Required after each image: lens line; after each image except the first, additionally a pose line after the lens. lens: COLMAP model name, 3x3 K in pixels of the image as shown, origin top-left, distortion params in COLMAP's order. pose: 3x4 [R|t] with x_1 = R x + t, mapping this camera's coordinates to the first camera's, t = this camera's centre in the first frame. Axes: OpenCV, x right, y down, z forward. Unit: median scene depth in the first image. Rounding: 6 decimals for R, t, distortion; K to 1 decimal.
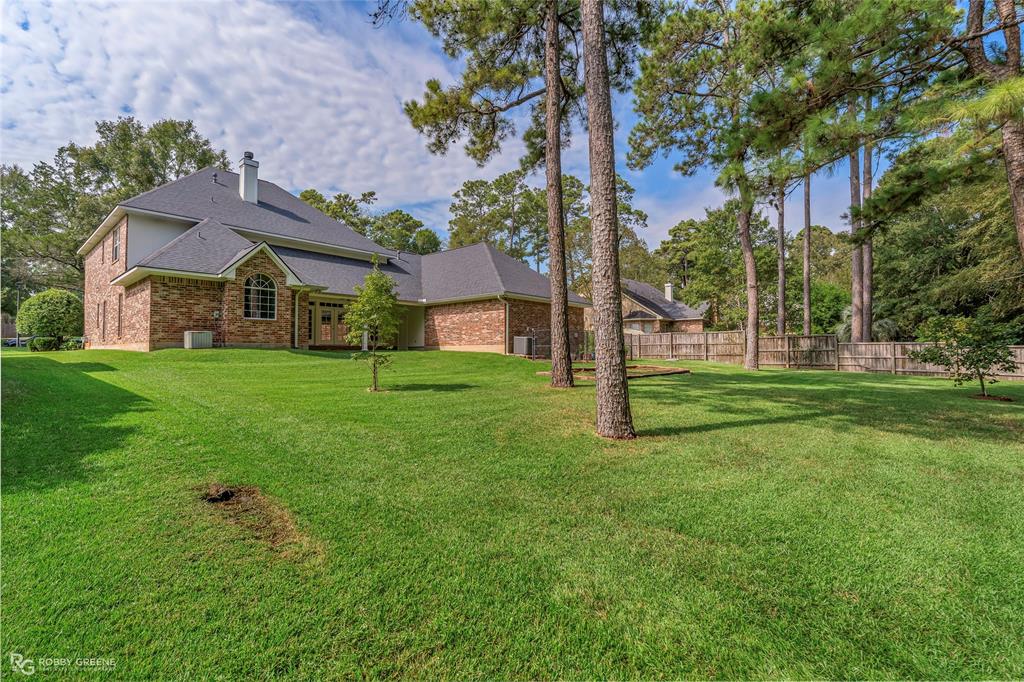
lens RADIAL K [[466.9, 0, 520.5], [0, 466.9, 344.6], [0, 0, 1]] dist [-0.000051, 0.000865]
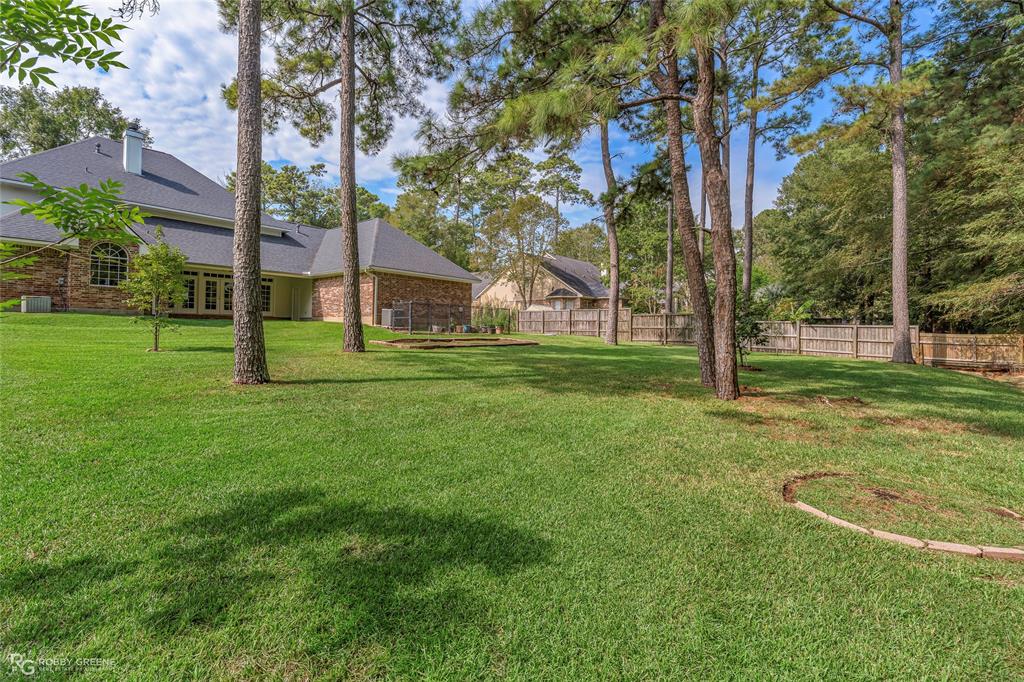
lens RADIAL K [[466.9, 0, 504.7], [0, 466.9, 331.2], [0, 0, 1]] dist [-0.000051, 0.000865]
pose [[0.999325, 0.016134, 0.033009, 0.201282], [-0.016796, 0.999661, 0.019880, 0.006963], [-0.032677, -0.020421, 0.999257, -0.053950]]
